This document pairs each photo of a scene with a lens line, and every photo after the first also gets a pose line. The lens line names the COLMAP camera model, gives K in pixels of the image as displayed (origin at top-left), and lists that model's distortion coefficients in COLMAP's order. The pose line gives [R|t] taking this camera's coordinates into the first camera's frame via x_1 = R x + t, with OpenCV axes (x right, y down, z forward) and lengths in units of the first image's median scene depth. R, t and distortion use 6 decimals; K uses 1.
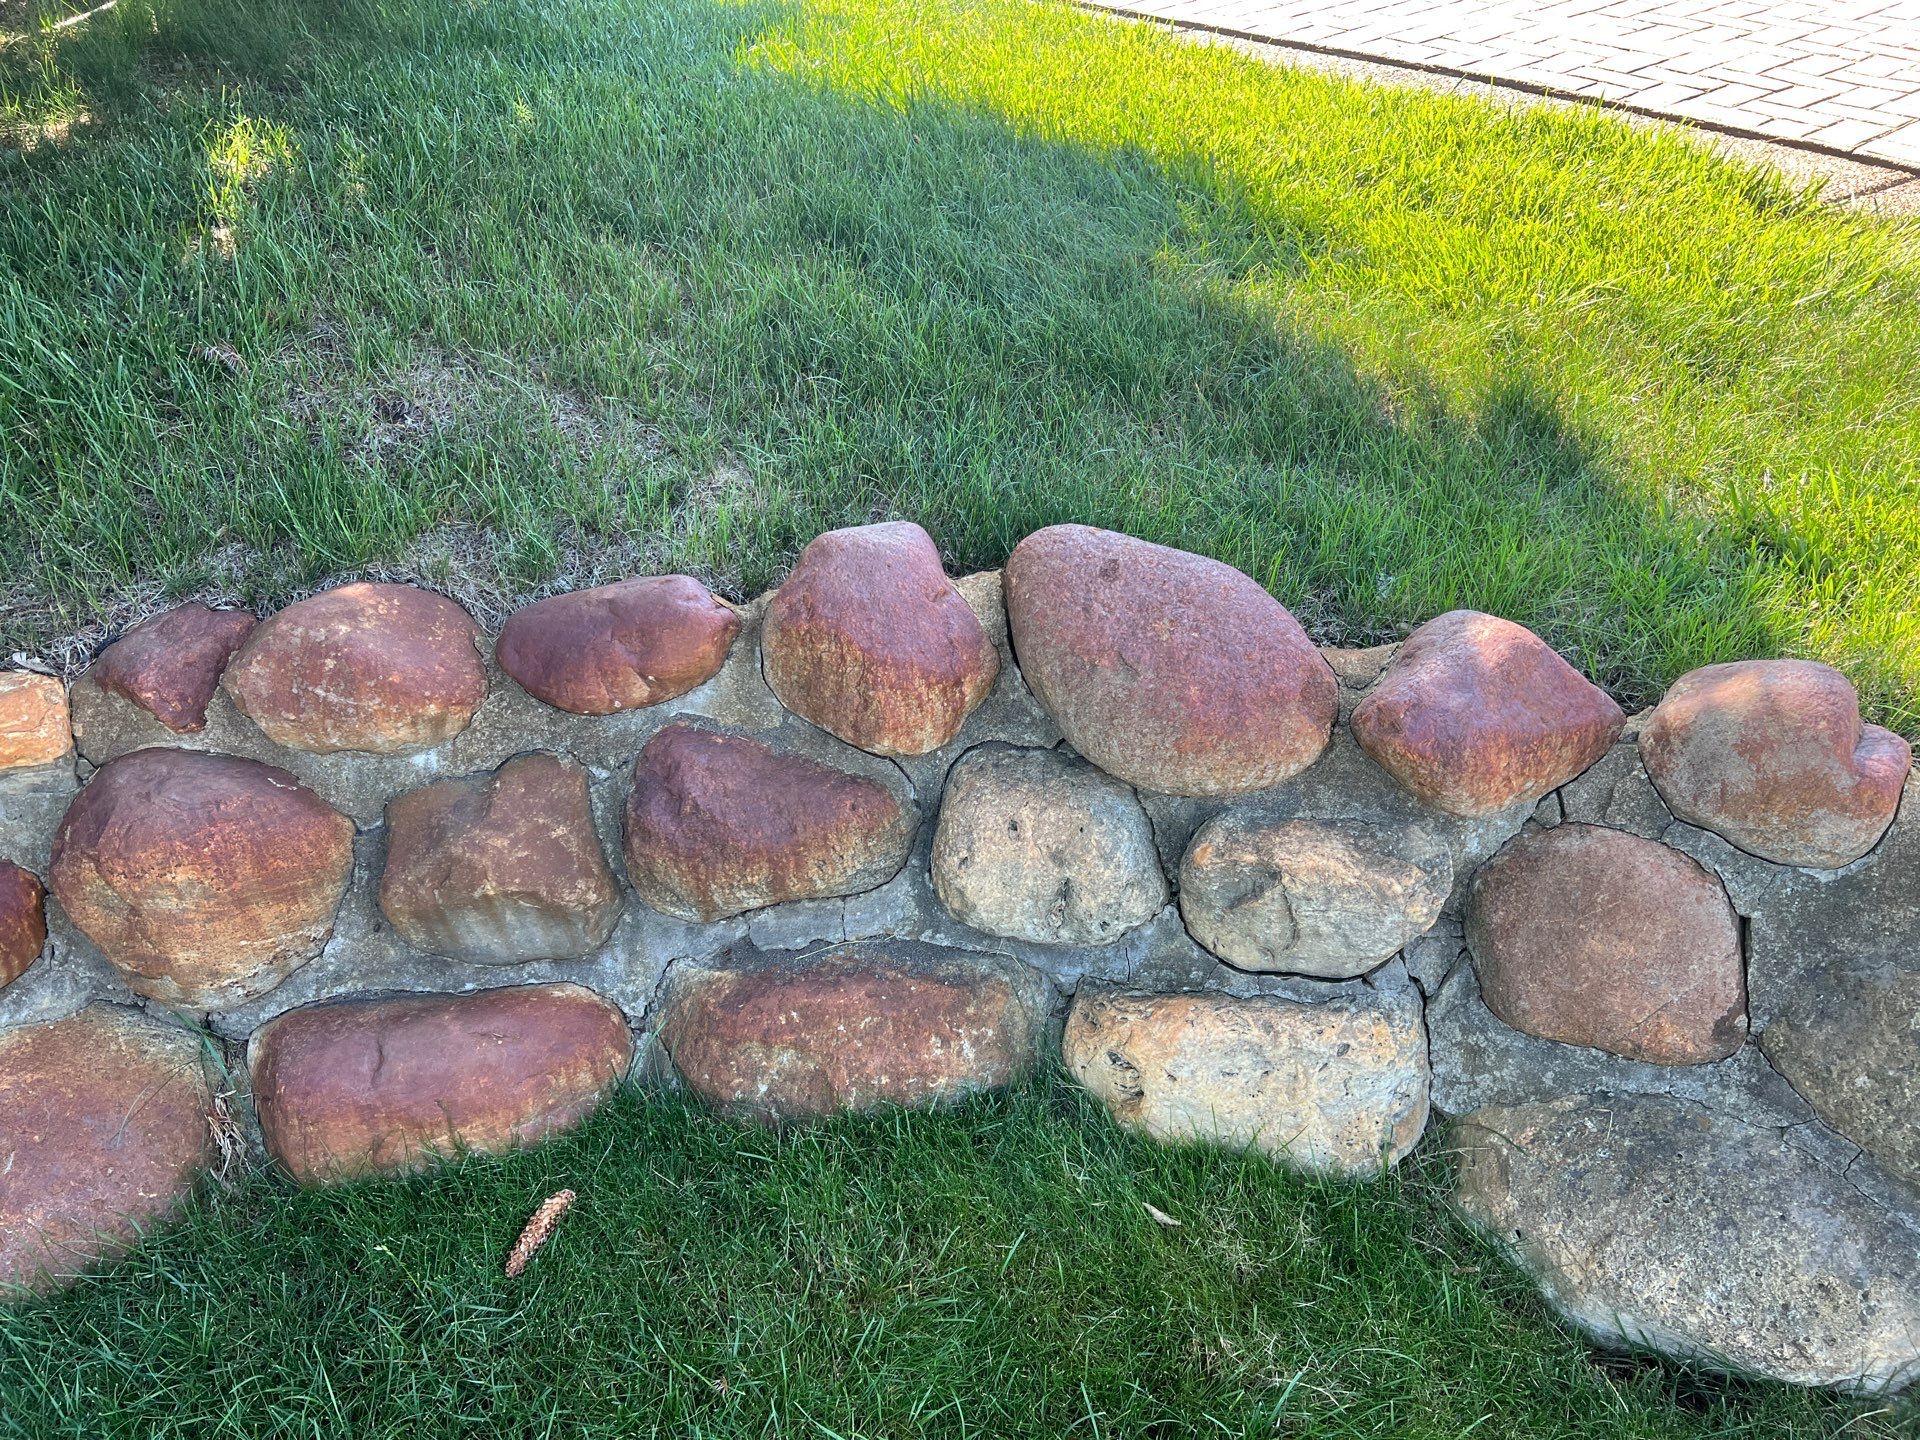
lens RADIAL K [[1432.3, 0, 961.8], [0, 1432.3, 725.2], [0, 0, 1]] dist [0.071781, -0.082983]
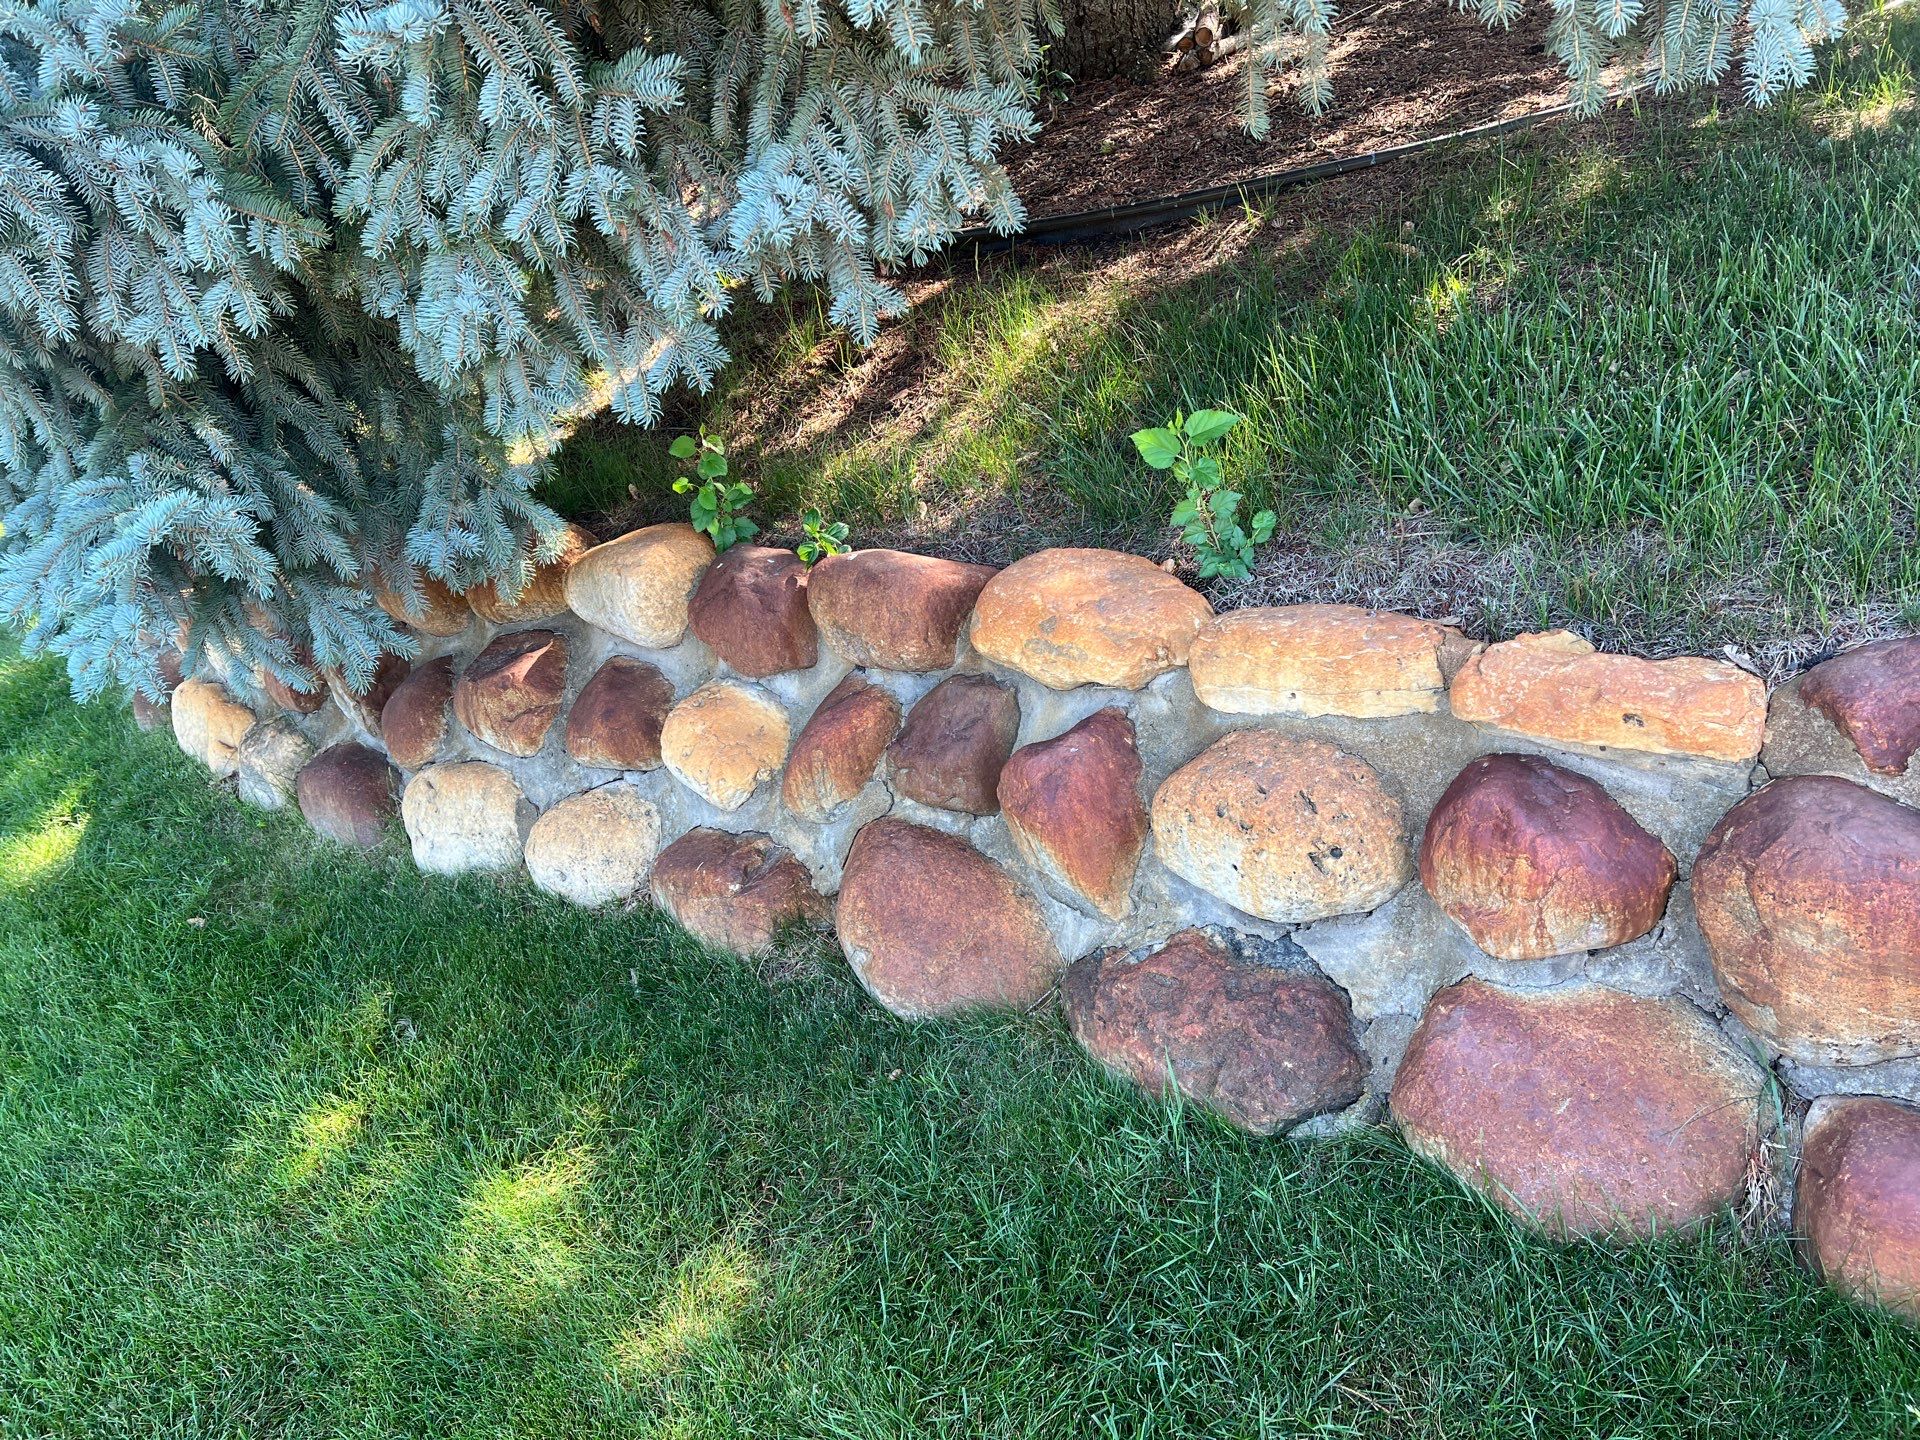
lens RADIAL K [[1432.3, 0, 963.0], [0, 1432.3, 714.5], [0, 0, 1]] dist [0.071781, -0.082983]
pose [[0.557132, 0.284599, -0.780133, -0.145135], [-0.279246, 0.948938, 0.146757, -0.003036], [0.782065, 0.136086, 0.608157, -0.025467]]
